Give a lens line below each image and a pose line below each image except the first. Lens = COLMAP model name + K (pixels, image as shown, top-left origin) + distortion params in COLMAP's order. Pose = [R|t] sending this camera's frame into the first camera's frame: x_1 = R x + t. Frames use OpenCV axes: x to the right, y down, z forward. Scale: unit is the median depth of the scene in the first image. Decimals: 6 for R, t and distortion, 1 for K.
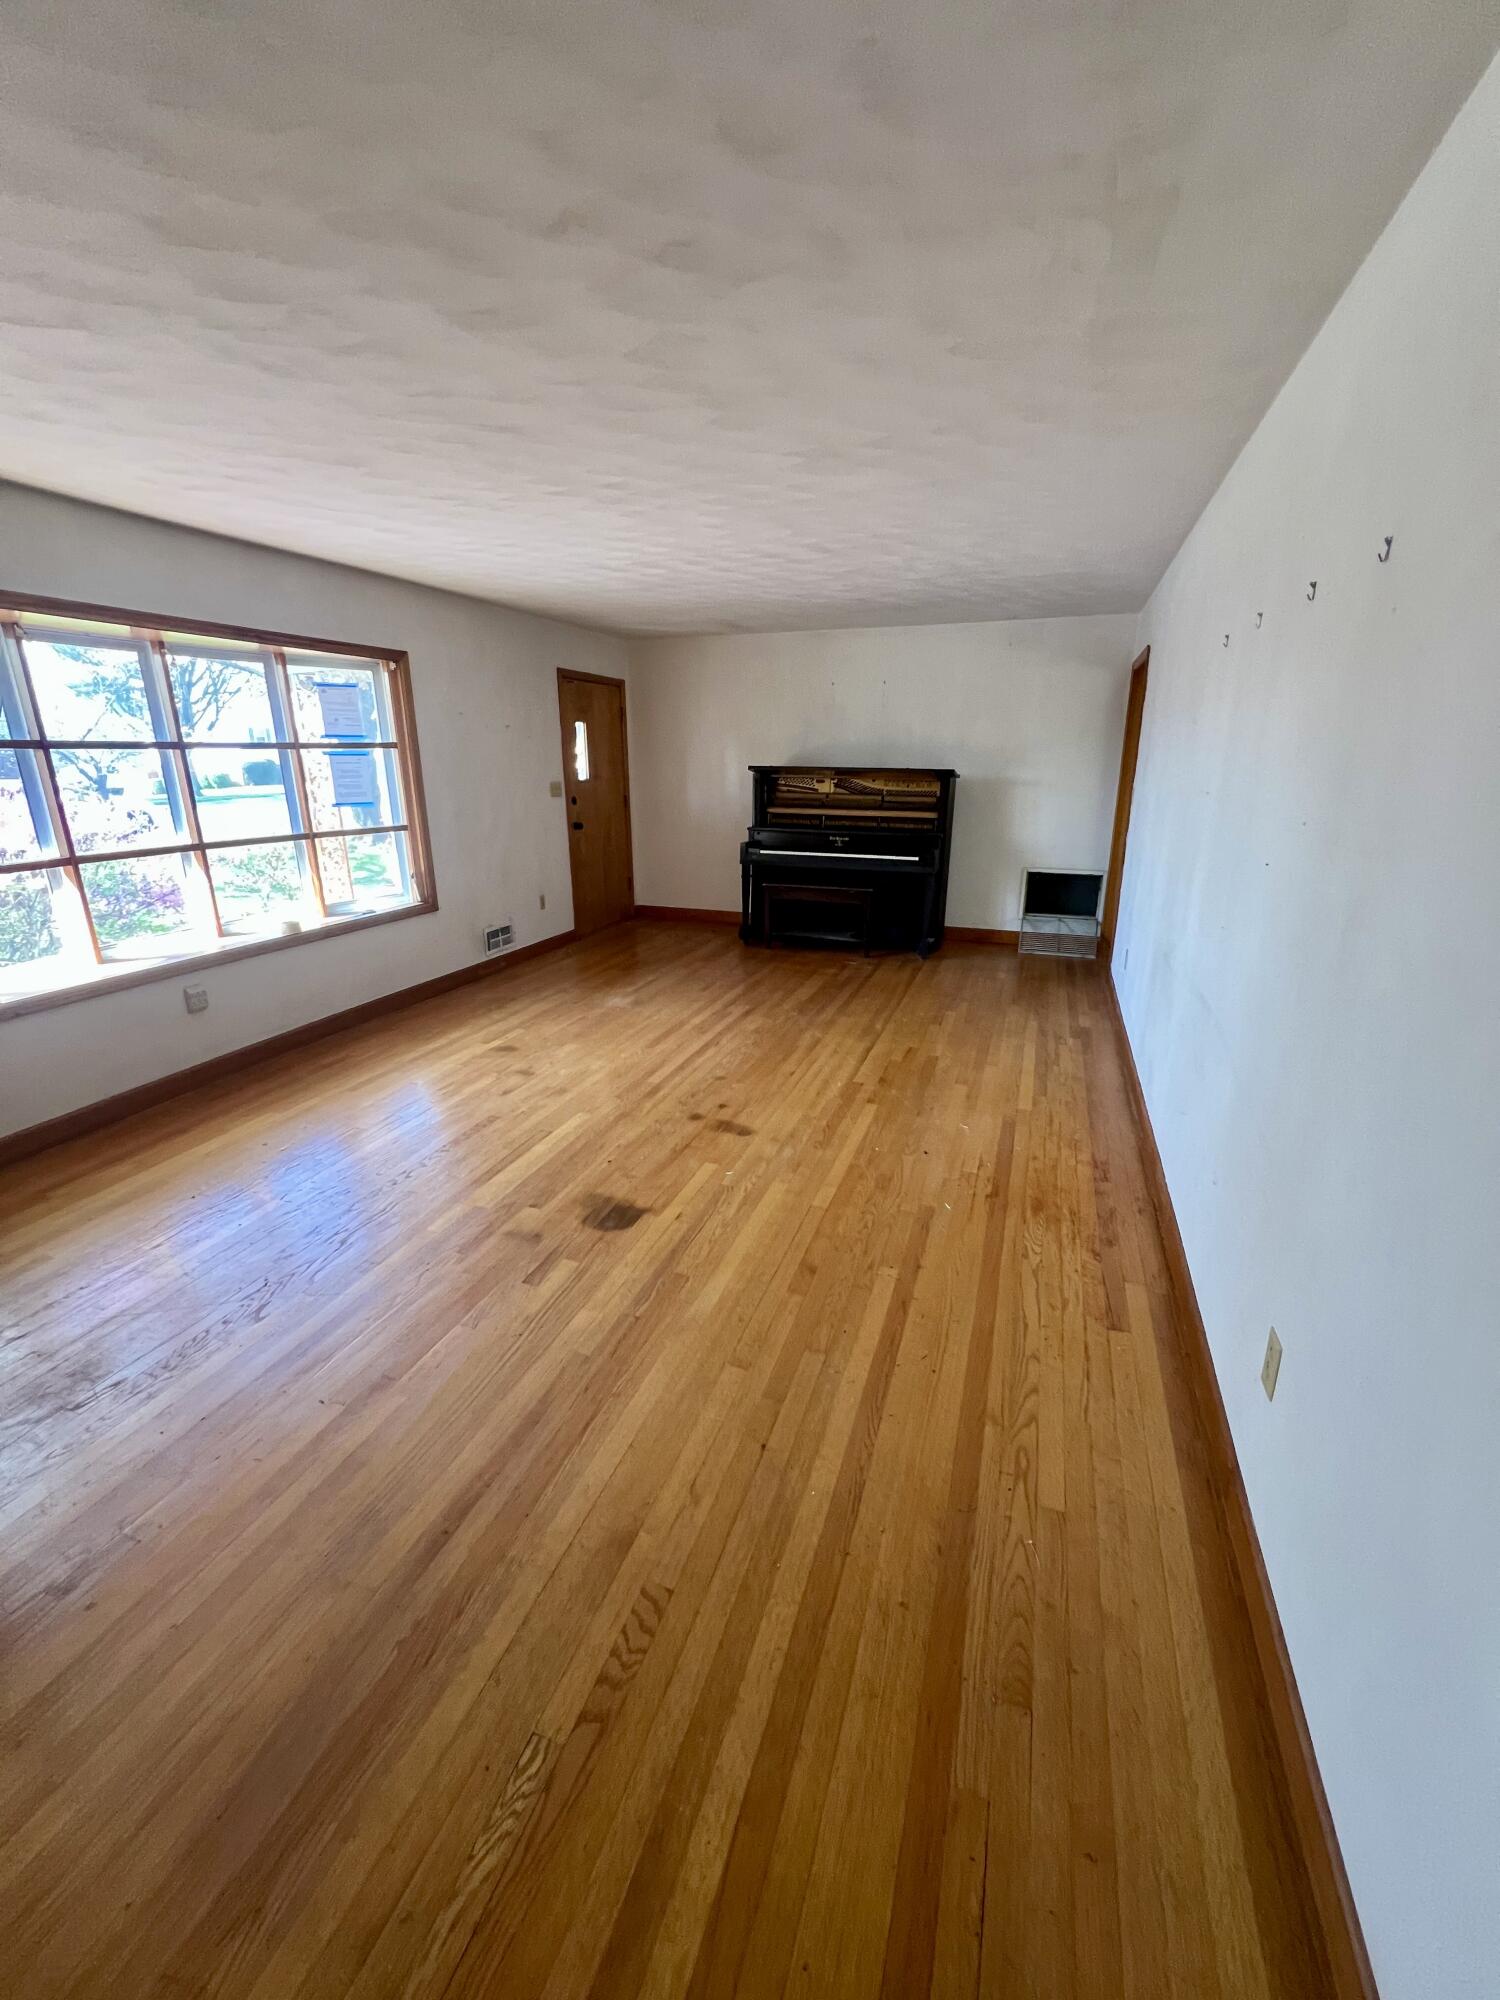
lens RADIAL K [[801.0, 0, 750.0], [0, 801.0, 1000.0], [0, 0, 1]] dist [-0.012400, 0.000062]
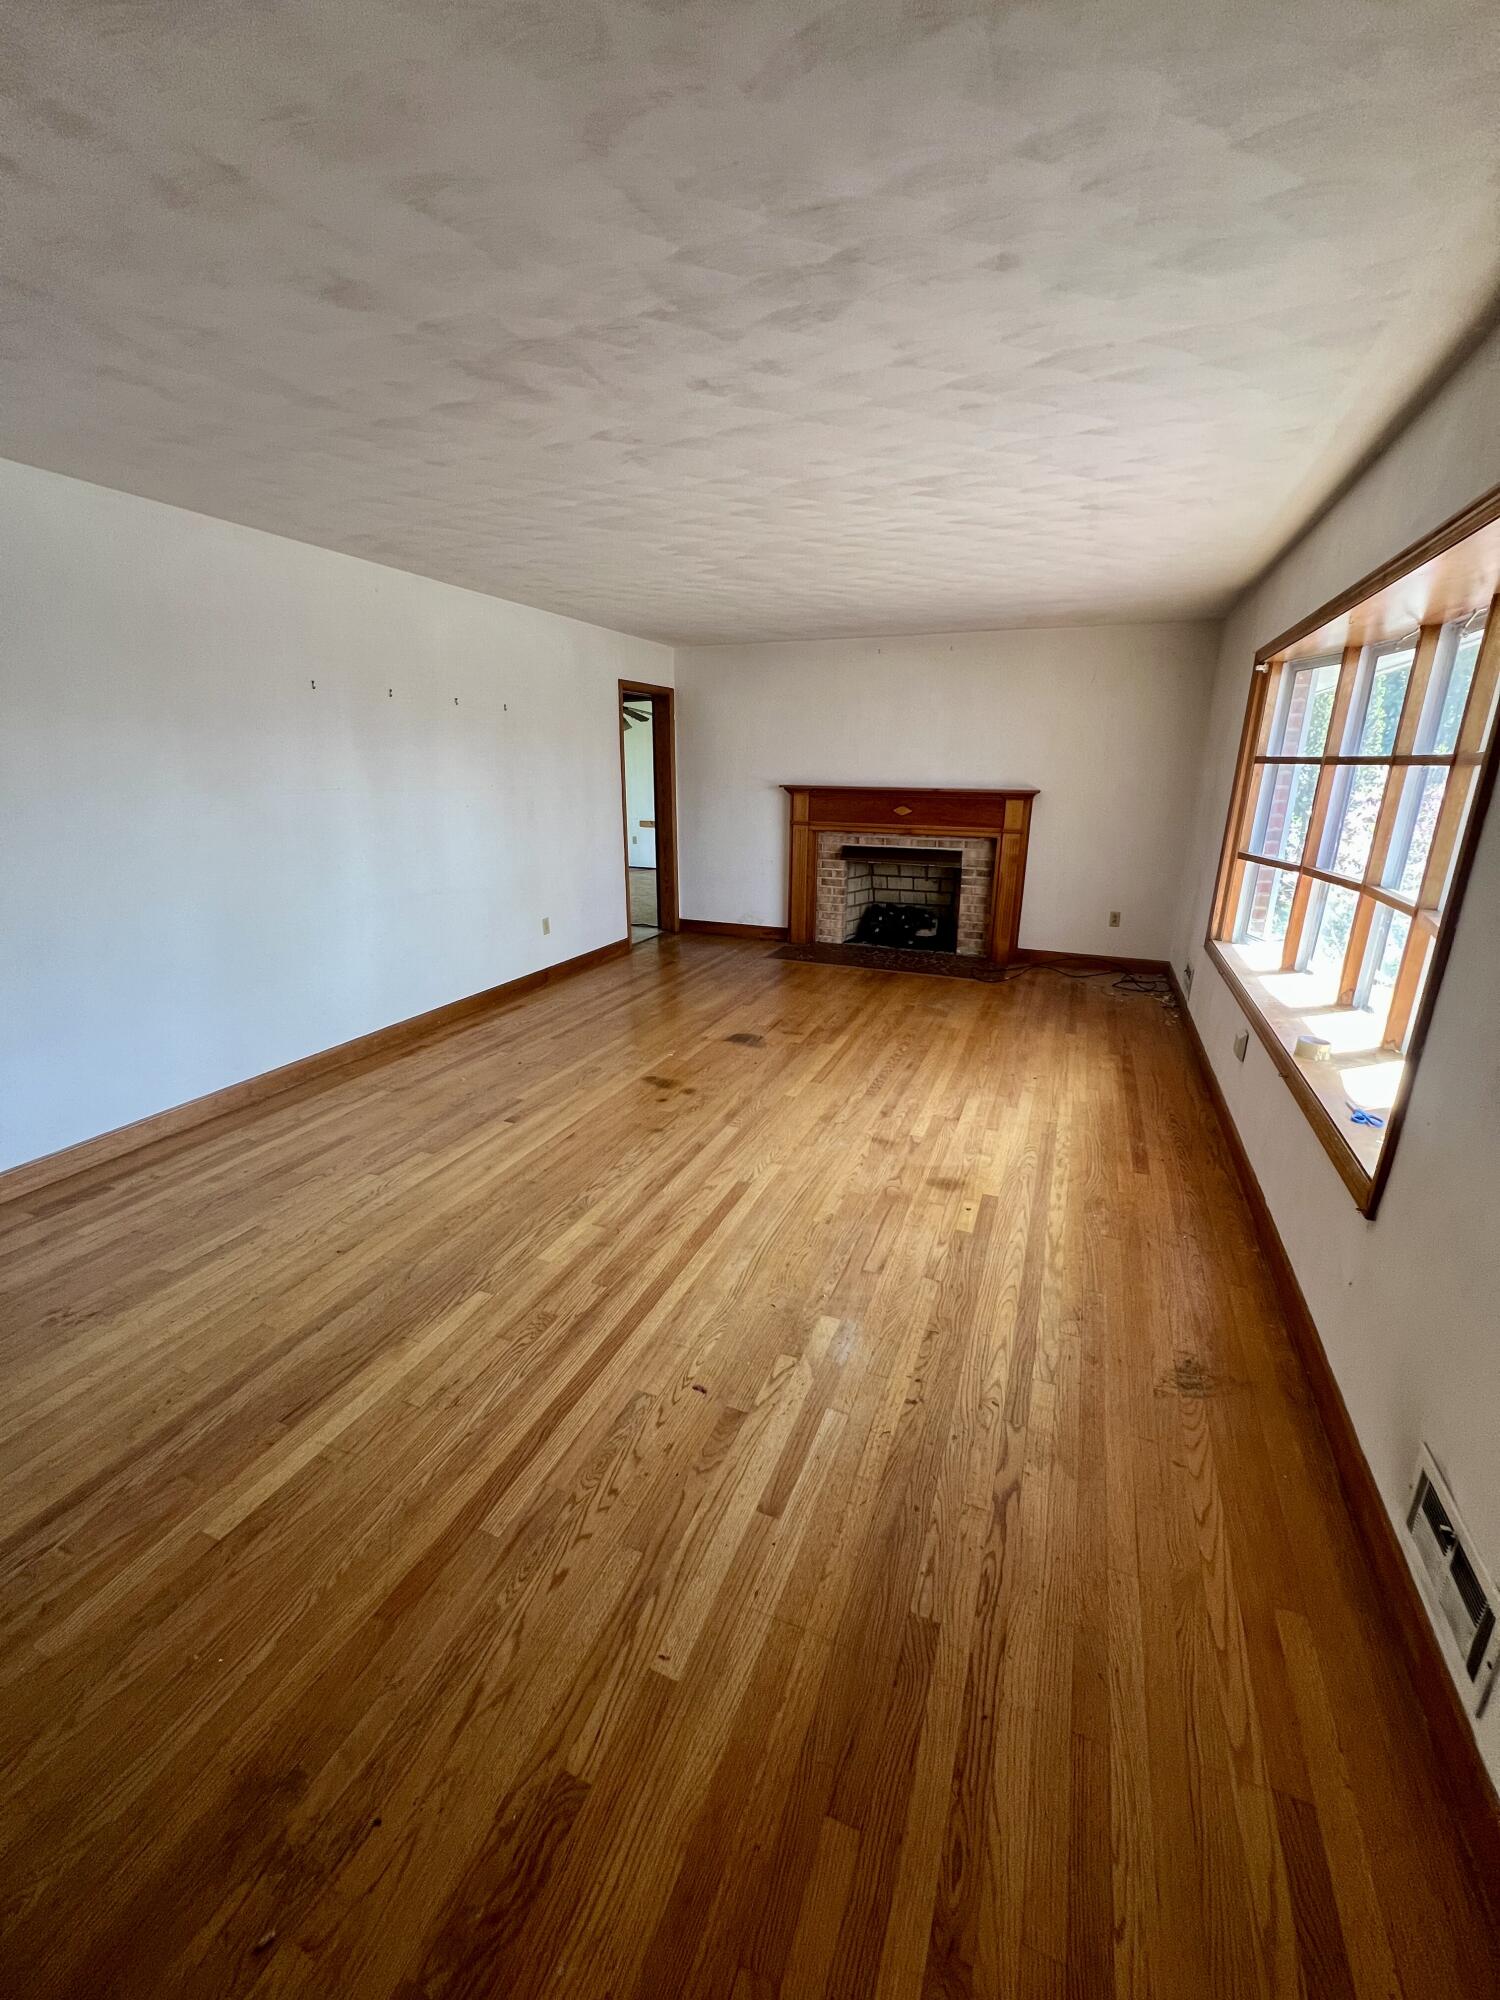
lens RADIAL K [[801.0, 0, 750.0], [0, 801.0, 1000.0], [0, 0, 1]] dist [-0.012400, 0.000062]
pose [[-0.999197, -0.018955, 0.035311, -0.166248], [0.003701, 0.833673, 0.552246, -0.503777], [-0.039905, 0.551933, -0.832933, 1.626798]]
